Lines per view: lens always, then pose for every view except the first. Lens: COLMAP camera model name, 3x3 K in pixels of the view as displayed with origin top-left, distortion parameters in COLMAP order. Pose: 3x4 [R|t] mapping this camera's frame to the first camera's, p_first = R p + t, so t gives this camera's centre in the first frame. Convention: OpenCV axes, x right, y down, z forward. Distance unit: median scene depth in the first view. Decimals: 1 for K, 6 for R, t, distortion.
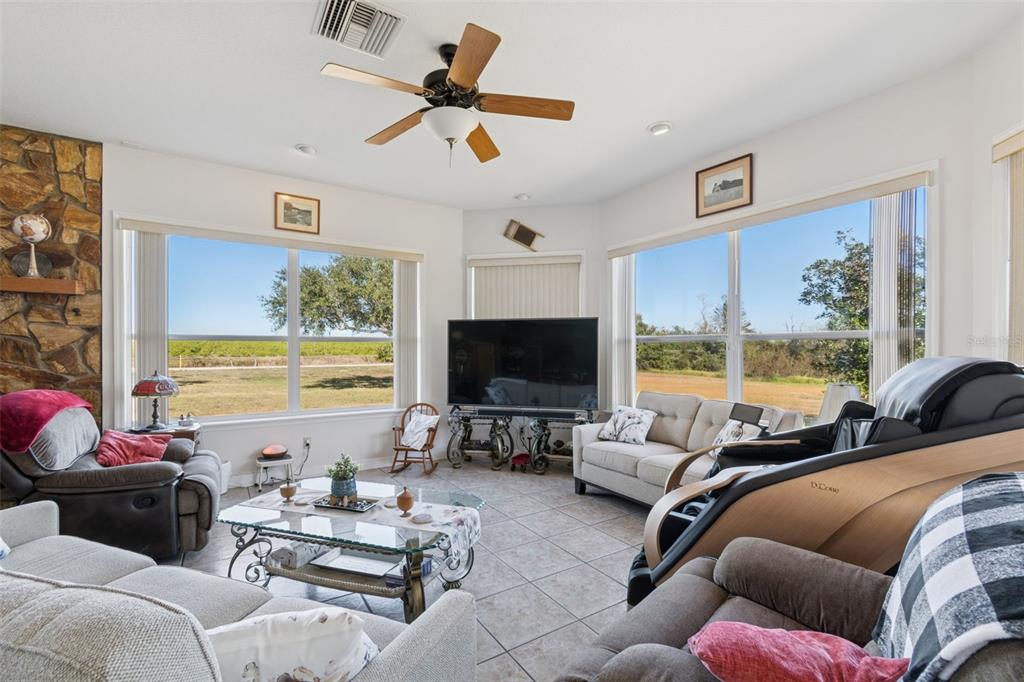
lens RADIAL K [[454.0, 0, 515.5], [0, 454.0, 351.3], [0, 0, 1]] dist [0.000767, -0.000080]
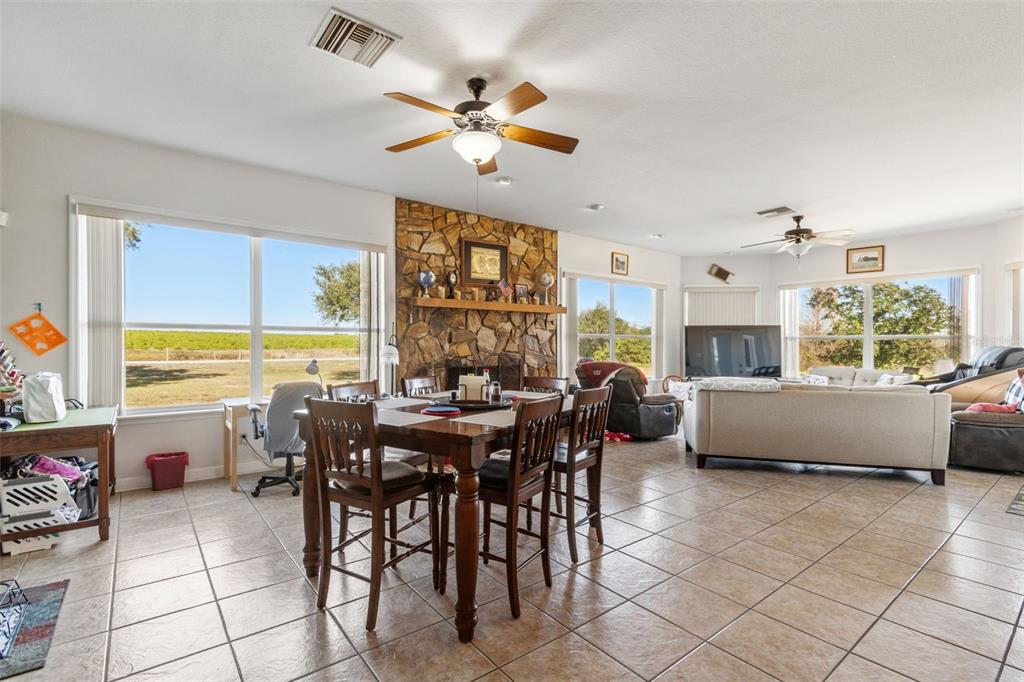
lens RADIAL K [[474.5, 0, 510.4], [0, 474.5, 351.3], [0, 0, 1]] dist [-0.002207, -0.000856]
pose [[0.996028, 0.002449, 0.089007, -0.973157], [-0.003529, 0.999922, 0.011984, 0.006698], [-0.088971, -0.012251, 0.995959, -0.697449]]
